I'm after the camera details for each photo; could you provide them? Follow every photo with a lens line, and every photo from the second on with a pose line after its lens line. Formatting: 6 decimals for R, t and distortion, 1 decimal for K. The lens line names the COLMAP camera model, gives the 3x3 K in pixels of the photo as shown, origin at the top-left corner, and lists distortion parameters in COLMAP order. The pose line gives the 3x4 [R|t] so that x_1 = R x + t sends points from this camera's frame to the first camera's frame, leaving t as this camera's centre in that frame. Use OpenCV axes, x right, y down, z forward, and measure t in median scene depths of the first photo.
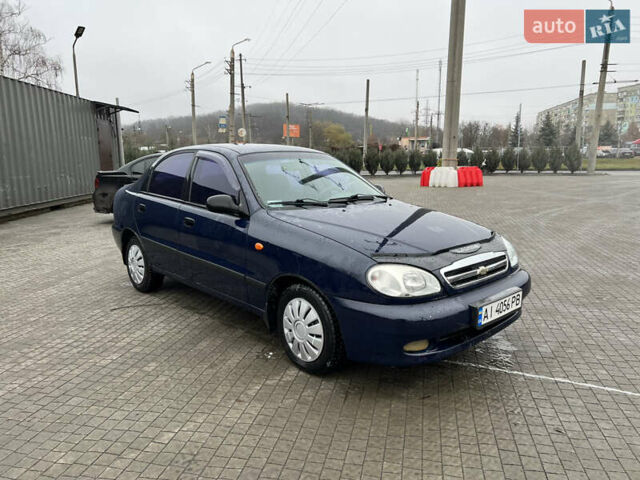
lens RADIAL K [[477.0, 0, 325.9], [0, 477.0, 239.5], [0, 0, 1]] dist [0.051646, -0.053216]
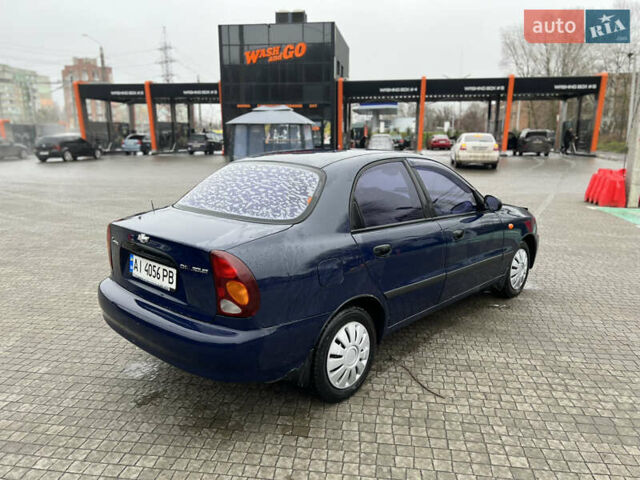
lens RADIAL K [[477.0, 0, 325.9], [0, 477.0, 239.5], [0, 0, 1]] dist [0.051646, -0.053216]
pose [[-0.066915, -0.201823, 0.977133, -1.098108], [0.177427, 0.961313, 0.210706, -0.249874], [-0.981856, 0.187469, -0.028518, 1.191721]]
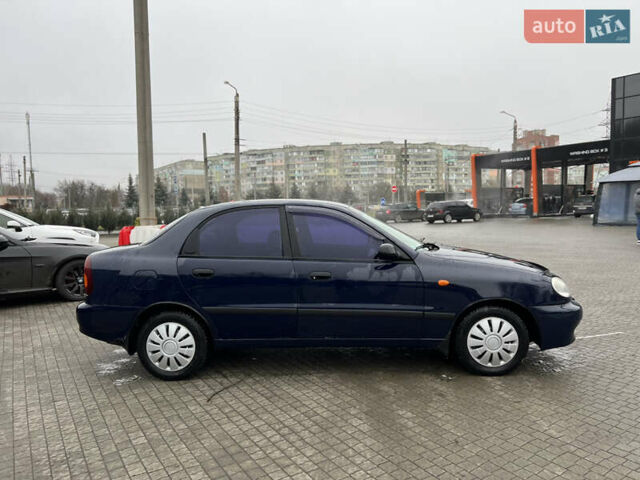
lens RADIAL K [[477.0, 0, 325.9], [0, 477.0, 239.5], [0, 0, 1]] dist [0.051646, -0.053216]
pose [[0.707334, -0.056514, 0.704617, -0.896499], [0.142399, 0.987756, -0.063725, -0.043266], [-0.692388, 0.145412, 0.706720, 0.268165]]
